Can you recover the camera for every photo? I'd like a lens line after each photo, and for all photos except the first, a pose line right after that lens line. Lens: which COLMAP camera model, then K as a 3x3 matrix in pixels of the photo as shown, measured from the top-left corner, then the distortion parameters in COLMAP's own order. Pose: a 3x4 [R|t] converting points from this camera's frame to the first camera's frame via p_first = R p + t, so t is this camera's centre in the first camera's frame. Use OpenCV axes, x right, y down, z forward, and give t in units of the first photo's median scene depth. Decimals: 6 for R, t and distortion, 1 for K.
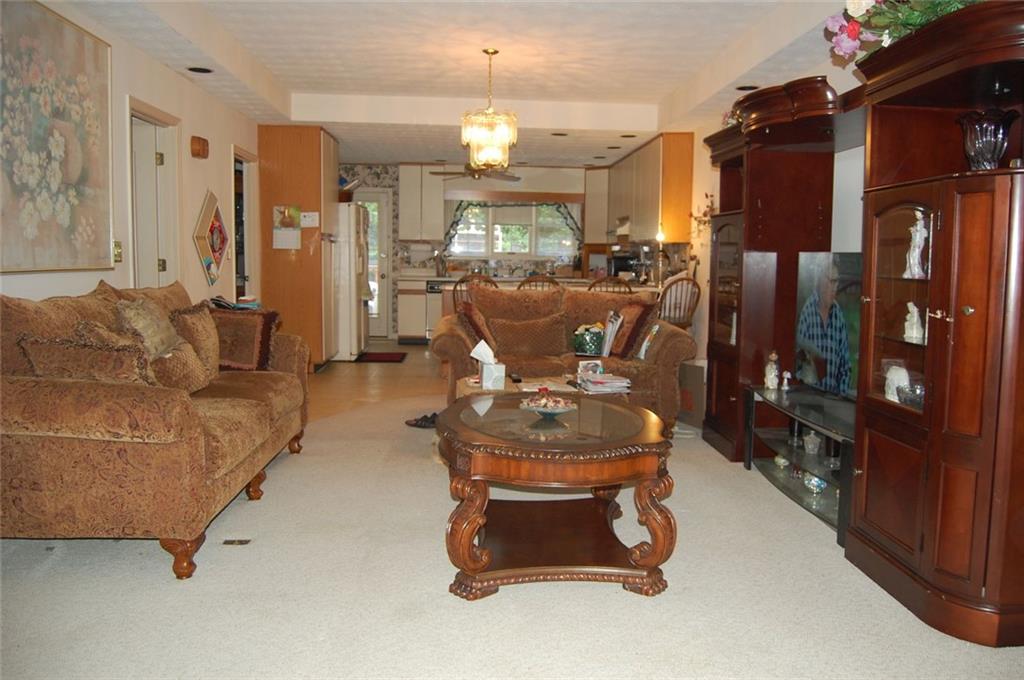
lens RADIAL K [[804.2, 0, 532.4], [0, 804.2, 340.8], [0, 0, 1]] dist [-0.097034, 0.042493]
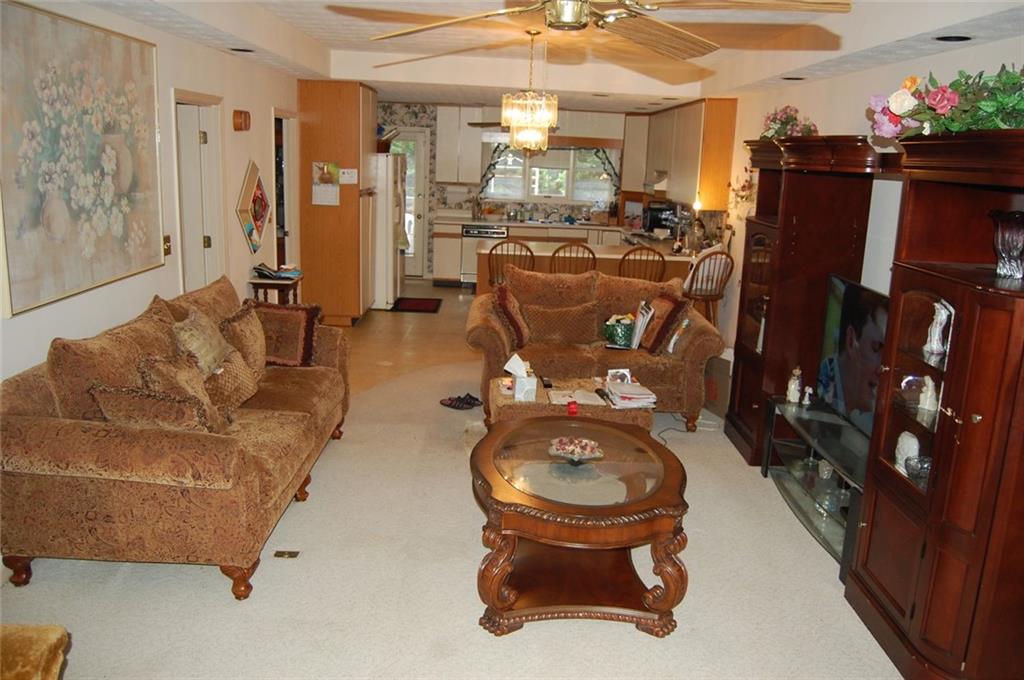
lens RADIAL K [[806.4, 0, 531.4], [0, 806.4, 341.4], [0, 0, 1]] dist [-0.095861, 0.044730]
pose [[0.998521, 0.038267, -0.038624, -0.002237], [-0.033171, 0.991613, 0.124916, -0.137500], [0.043080, -0.123450, 0.991415, -0.032684]]
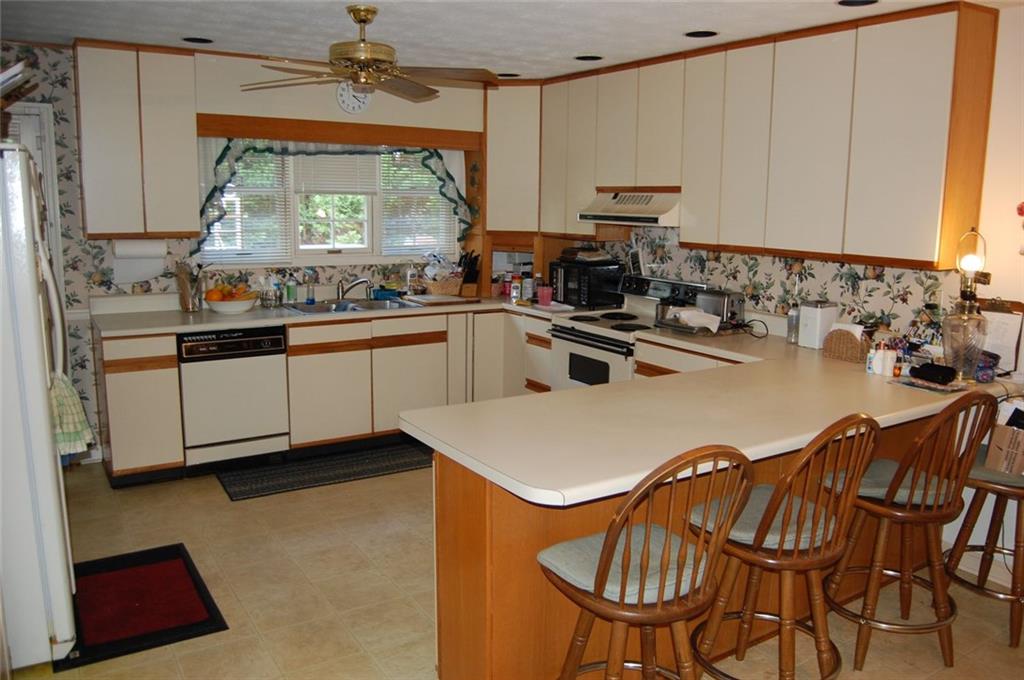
lens RADIAL K [[804.2, 0, 532.4], [0, 804.2, 340.8], [0, 0, 1]] dist [-0.097034, 0.042493]
pose [[0.874225, -0.083894, 0.478217, -0.392014], [0.046523, 0.994901, 0.089487, -0.233226], [-0.483286, -0.055983, 0.873671, 1.300264]]
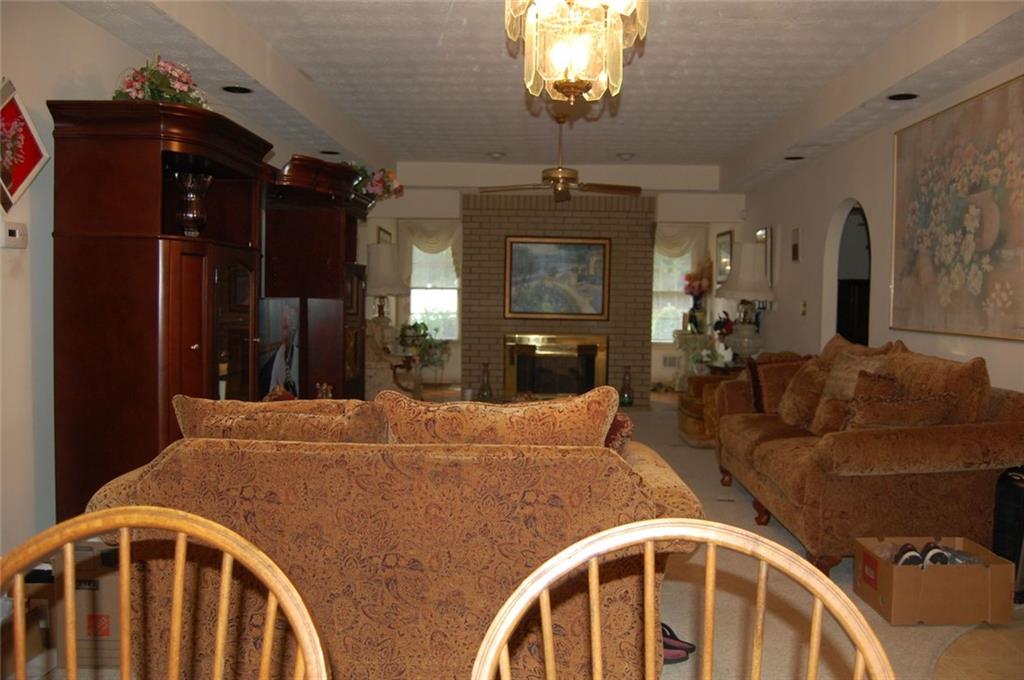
lens RADIAL K [[804.2, 0, 532.4], [0, 804.2, 340.8], [0, 0, 1]] dist [-0.097034, 0.042493]
pose [[-0.995950, -0.034560, 0.083005, -0.088840], [-0.021086, 0.987210, 0.158022, -0.207315], [-0.087405, 0.155631, -0.983941, 1.820653]]
